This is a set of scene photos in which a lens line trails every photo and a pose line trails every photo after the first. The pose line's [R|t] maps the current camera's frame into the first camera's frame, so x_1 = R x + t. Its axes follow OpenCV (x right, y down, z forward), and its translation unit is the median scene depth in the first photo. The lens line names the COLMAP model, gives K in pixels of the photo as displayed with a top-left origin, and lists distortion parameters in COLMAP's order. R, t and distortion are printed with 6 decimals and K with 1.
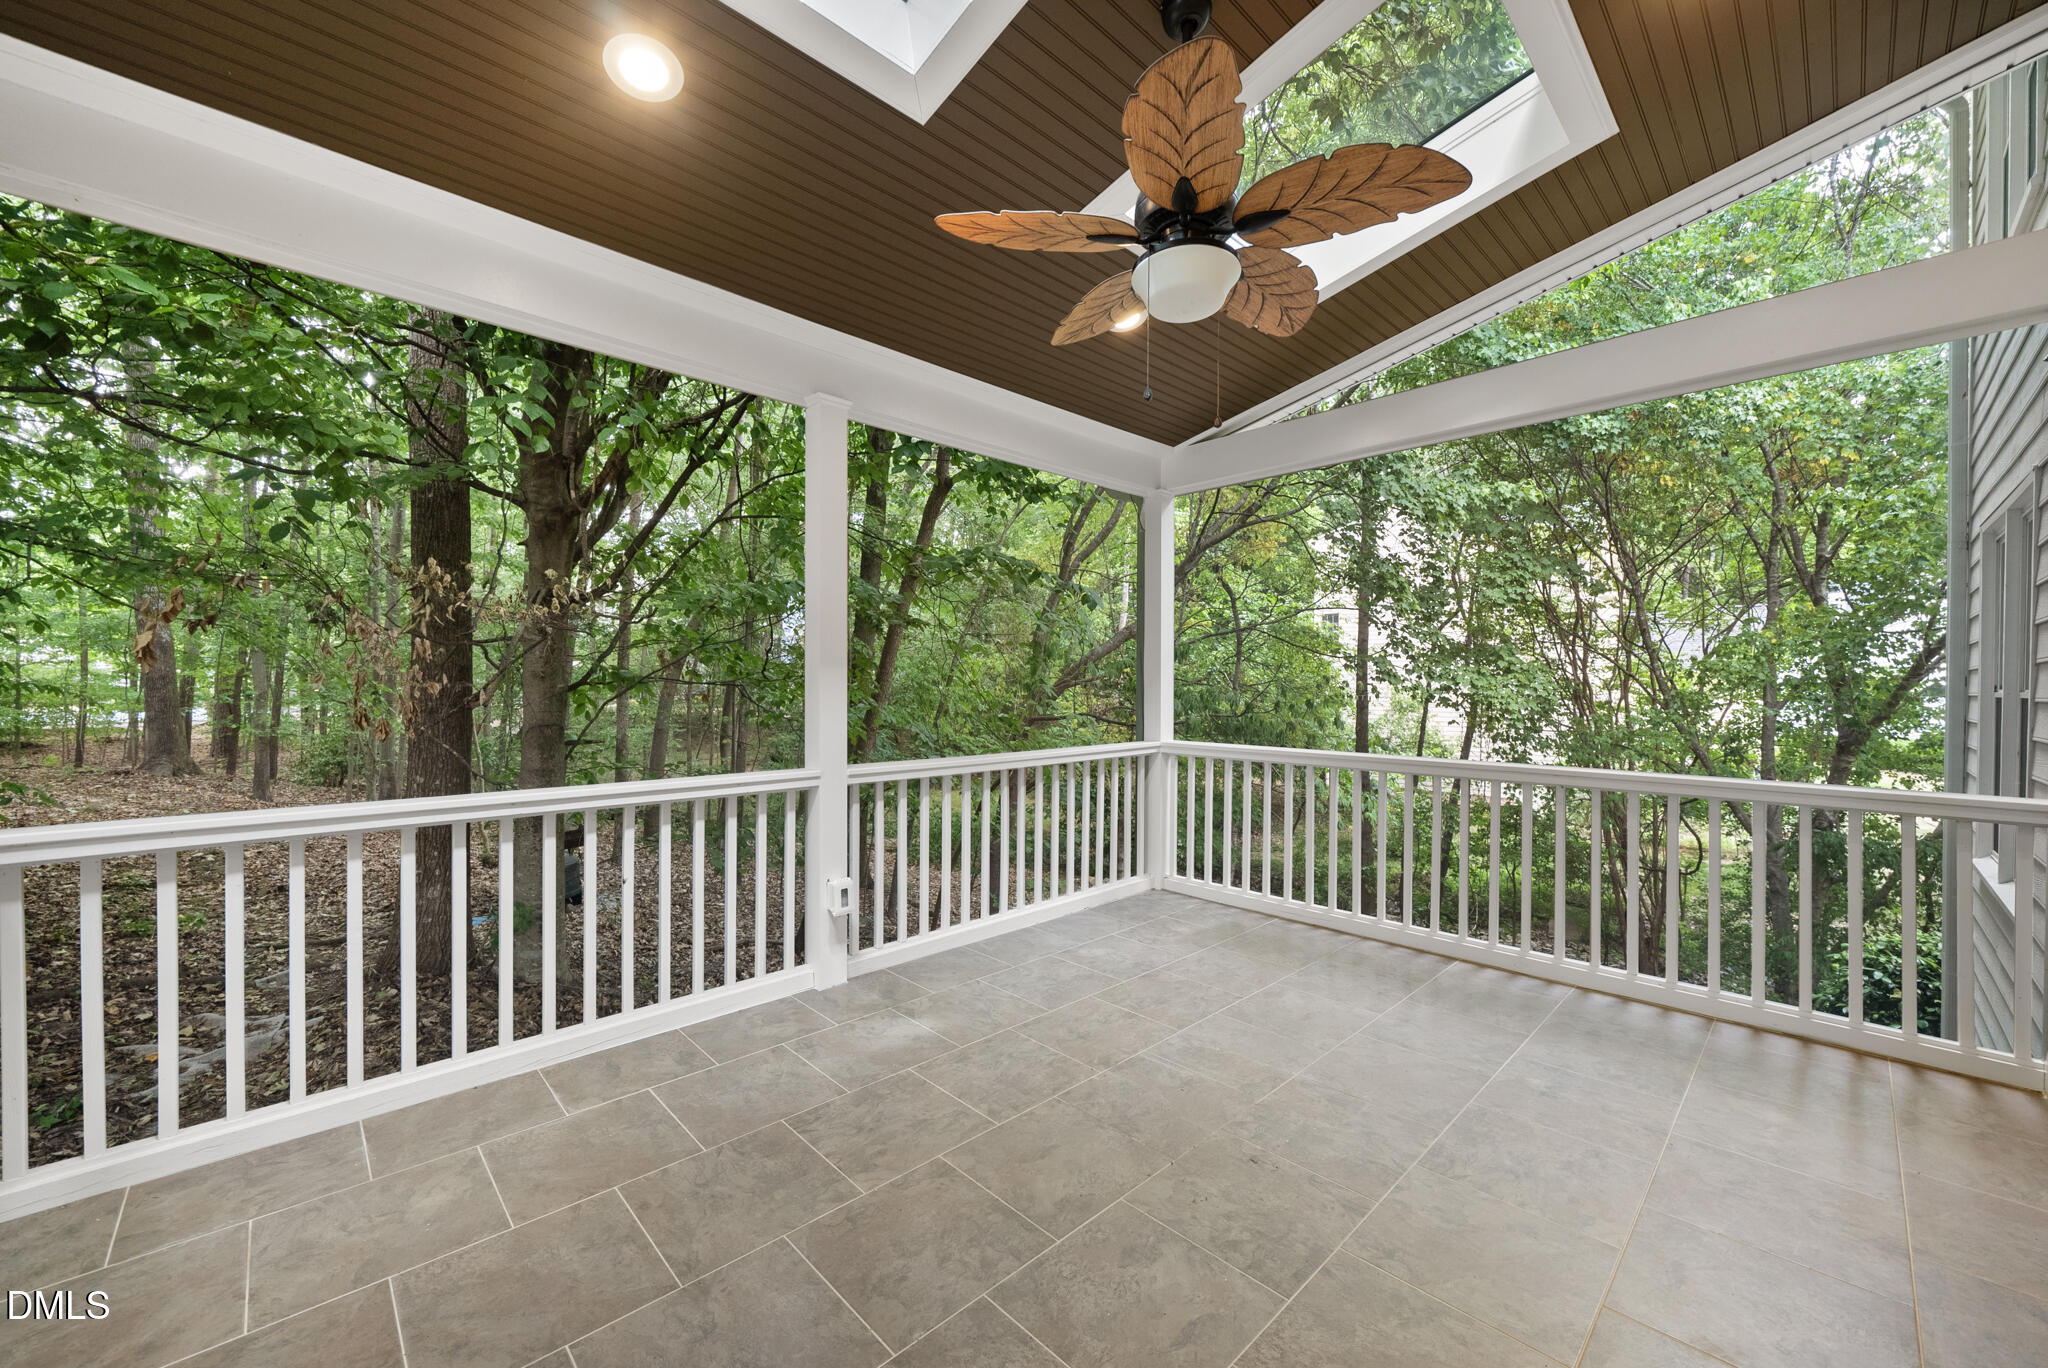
lens RADIAL K [[788.6, 0, 1019.9], [0, 788.6, 687.7], [0, 0, 1]] dist [-0.008647, 0.000119]
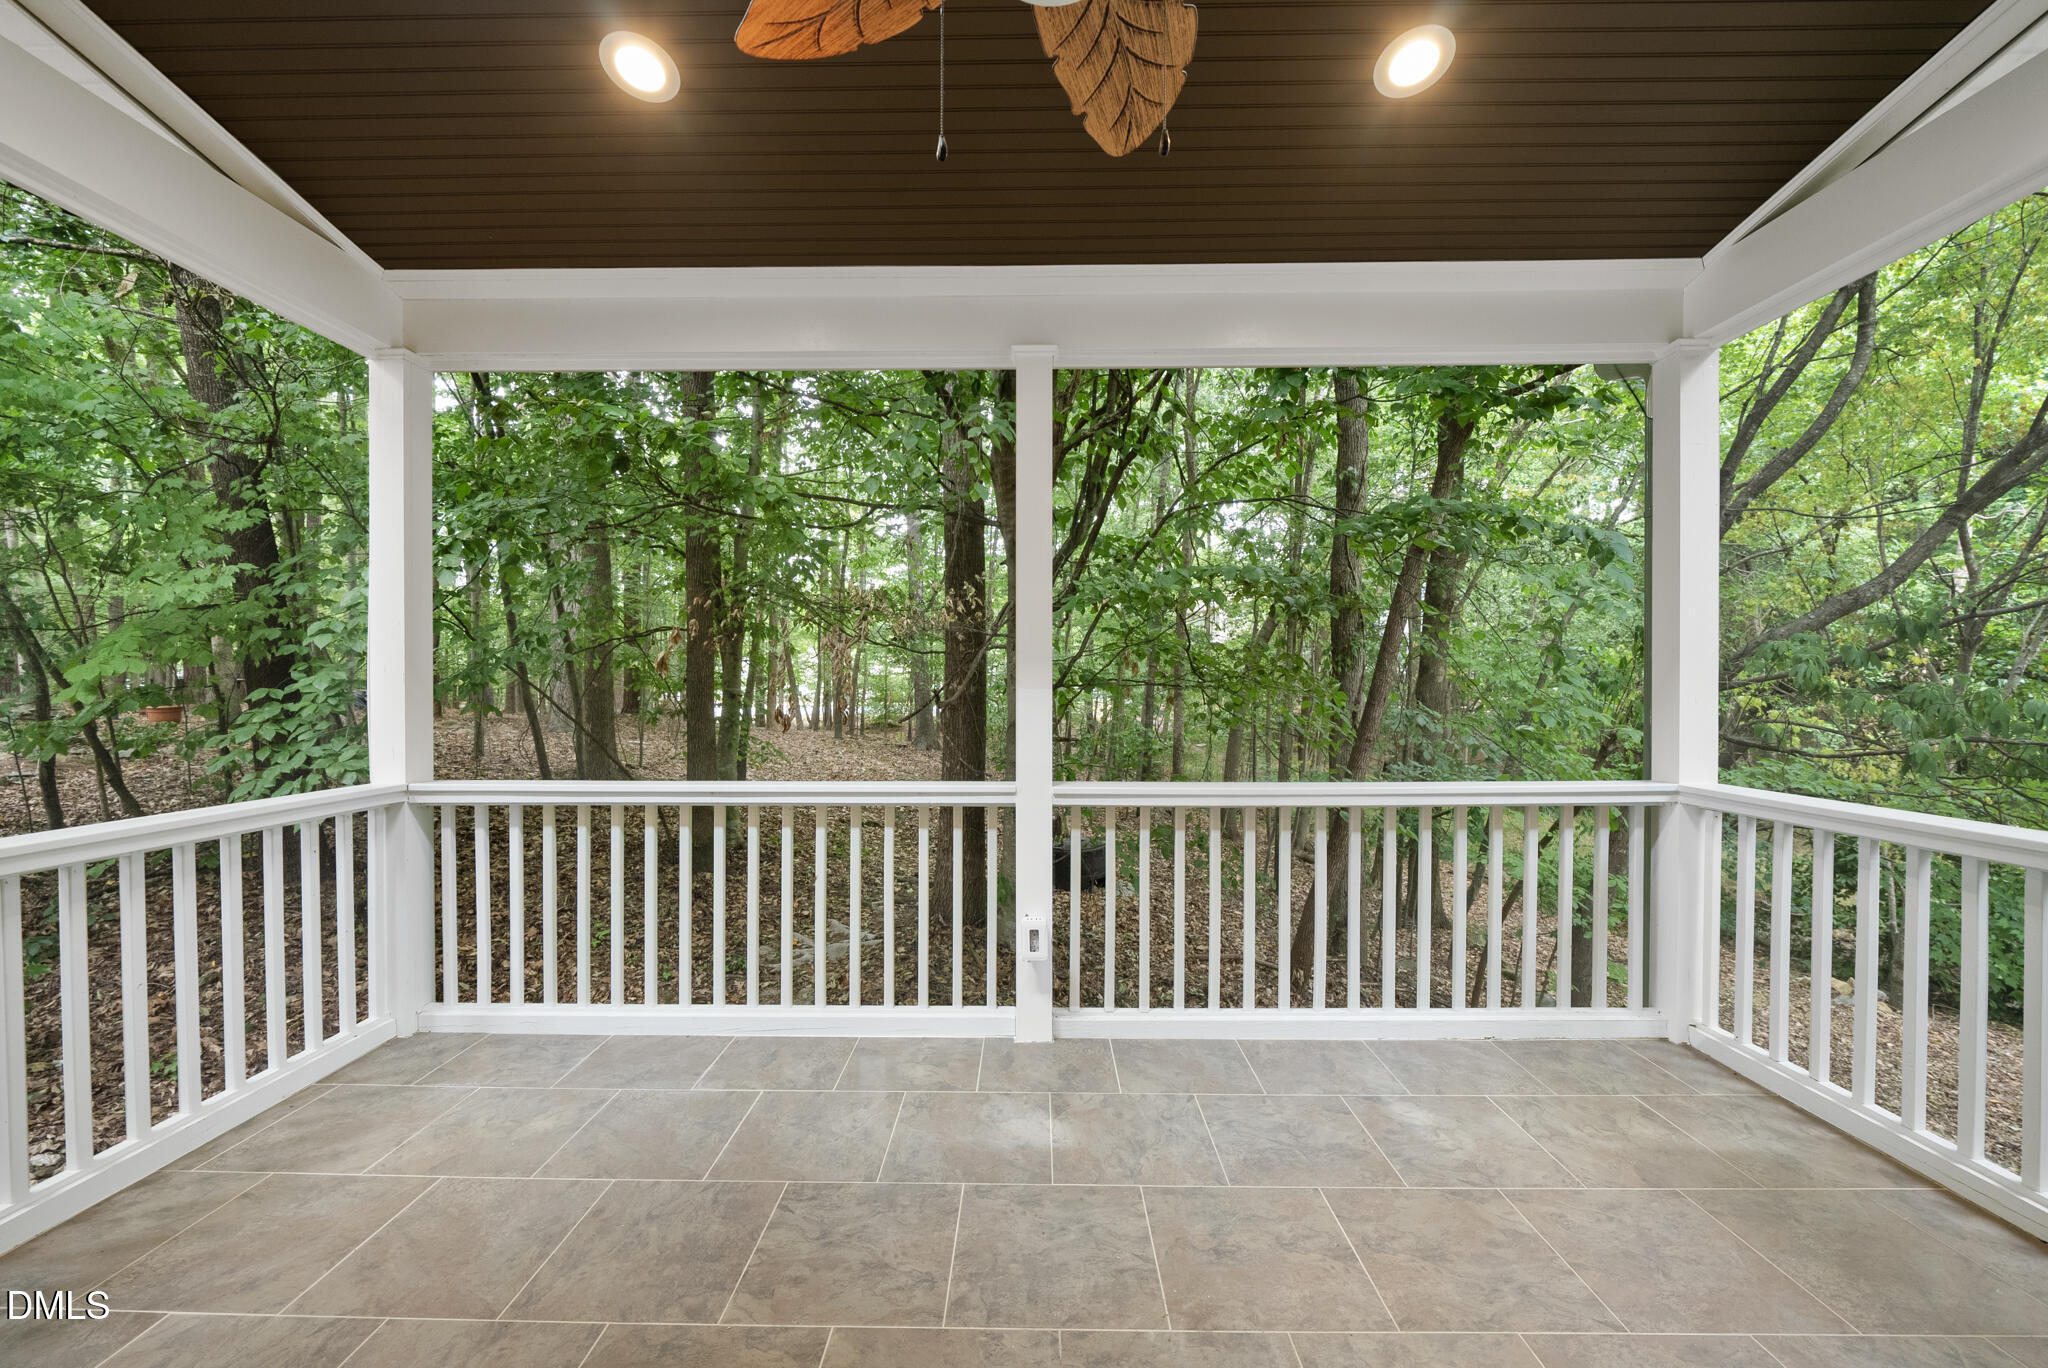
lens RADIAL K [[788.6, 0, 1021.1], [0, 788.6, 687.5], [0, 0, 1]] dist [-0.008647, 0.000119]
pose [[0.712644, -0.002262, -0.701522, 0.333210], [0.000932, 0.999997, -0.002277, 0.000972], [0.701525, 0.000969, 0.712644, 0.374188]]
